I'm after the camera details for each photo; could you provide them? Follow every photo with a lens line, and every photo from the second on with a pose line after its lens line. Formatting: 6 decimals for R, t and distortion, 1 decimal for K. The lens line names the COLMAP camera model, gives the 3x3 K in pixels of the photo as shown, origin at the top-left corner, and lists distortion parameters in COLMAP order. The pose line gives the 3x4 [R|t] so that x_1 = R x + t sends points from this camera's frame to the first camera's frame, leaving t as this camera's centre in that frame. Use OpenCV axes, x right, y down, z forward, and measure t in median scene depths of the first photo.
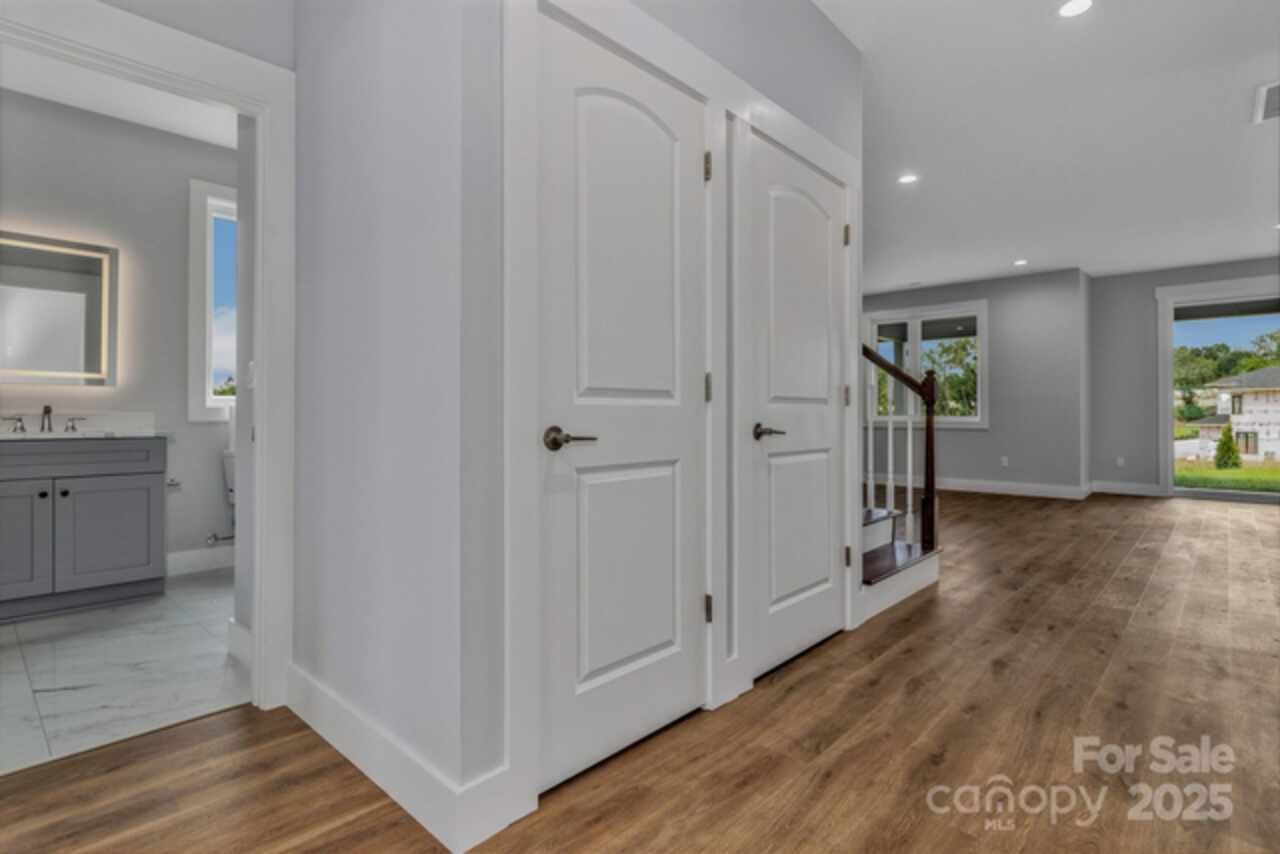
lens RADIAL K [[634.0, 0, 639.9], [0, 634.0, 418.8], [0, 0, 1]] dist [-0.000080, 0.000032]
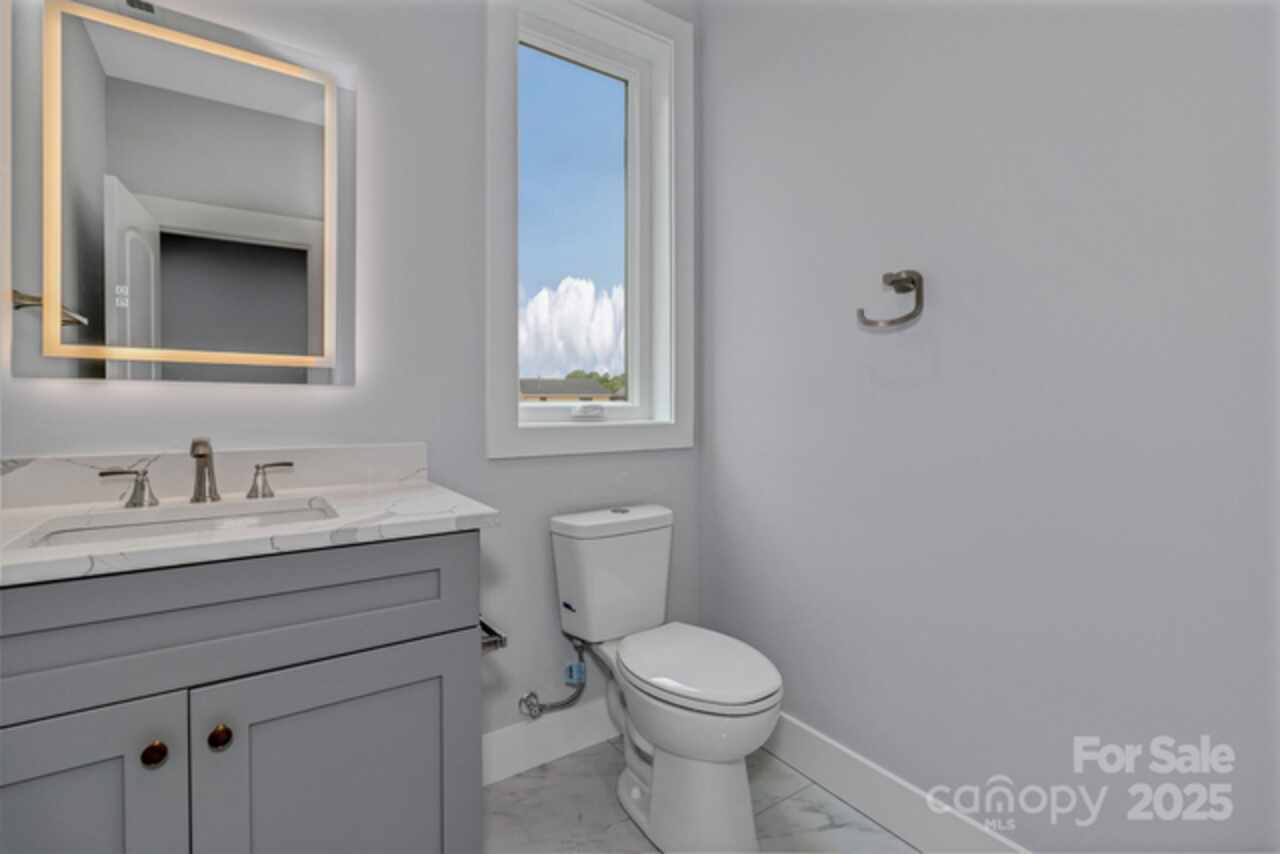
lens RADIAL K [[587.0, 0, 640.7], [0, 587.0, 422.1], [0, 0, 1]] dist [-0.000248, 0.000024]
pose [[0.973615, -0.000019, -0.228197, -0.643176], [0.004817, 0.999779, 0.020471, -0.040055], [0.228146, -0.021030, 0.973400, 0.771803]]
